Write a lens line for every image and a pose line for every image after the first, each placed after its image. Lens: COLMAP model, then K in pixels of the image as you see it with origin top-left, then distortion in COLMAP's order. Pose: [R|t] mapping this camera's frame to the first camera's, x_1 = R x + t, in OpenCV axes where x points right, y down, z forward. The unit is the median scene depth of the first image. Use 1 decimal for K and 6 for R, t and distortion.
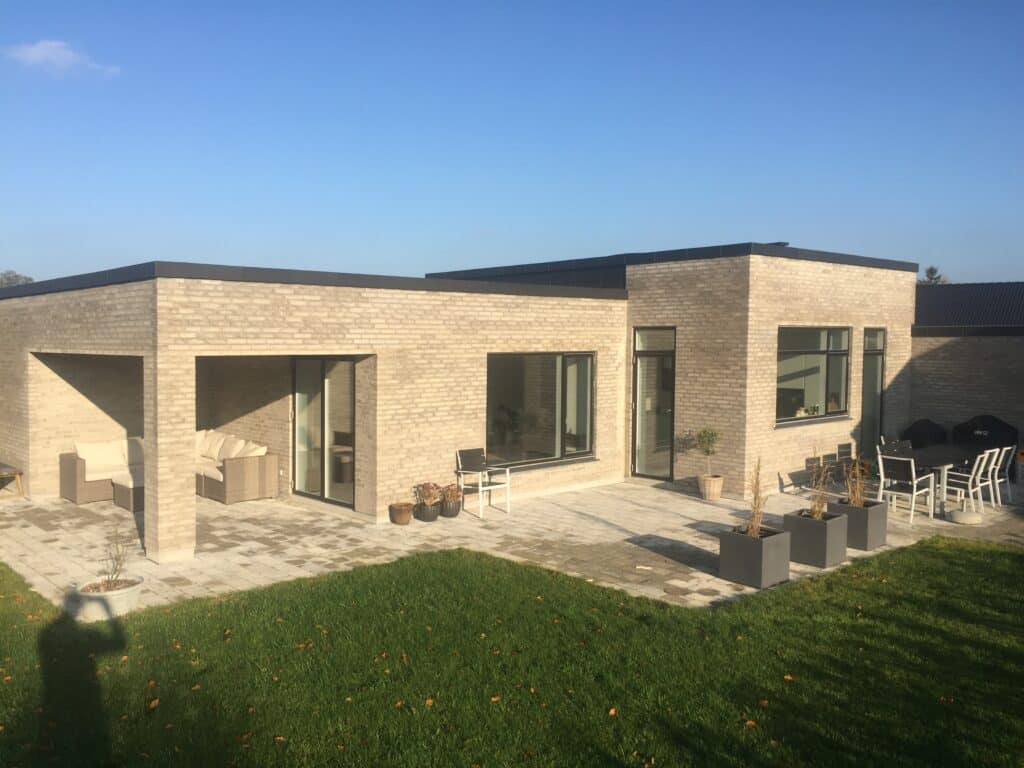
lens RADIAL K [[858.4, 0, 513.7], [0, 858.4, 384.2], [0, 0, 1]] dist [-0.000351, -0.009543]
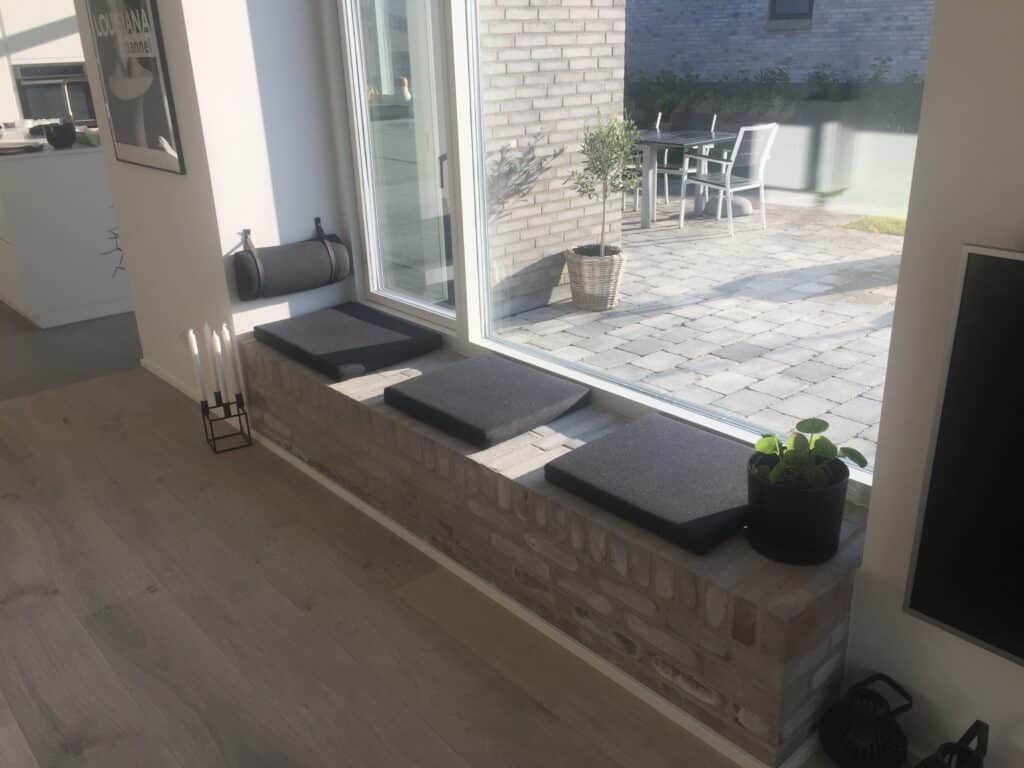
lens RADIAL K [[858.4, 0, 511.7], [0, 858.4, 385.6], [0, 0, 1]] dist [-0.000351, -0.009543]
pose [[0.024684, -0.379982, 0.924664, -0.160811], [0.083386, 0.922506, 0.376869, 0.011326], [-0.996212, 0.067801, 0.054457, 0.994917]]
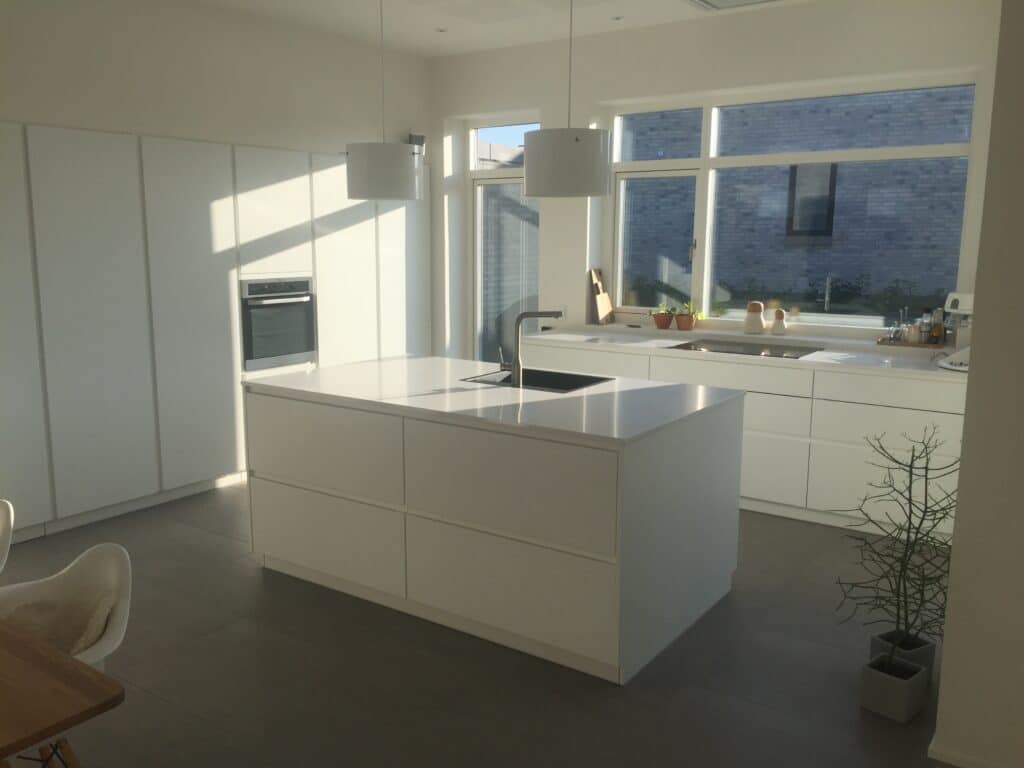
lens RADIAL K [[858.4, 0, 512.4], [0, 858.4, 382.8], [0, 0, 1]] dist [-0.000351, -0.009543]
pose [[-0.202144, -0.170639, 0.964376, -0.026630], [0.056758, 0.981008, 0.185479, -0.019723], [-0.977710, 0.092229, -0.188619, 1.286045]]
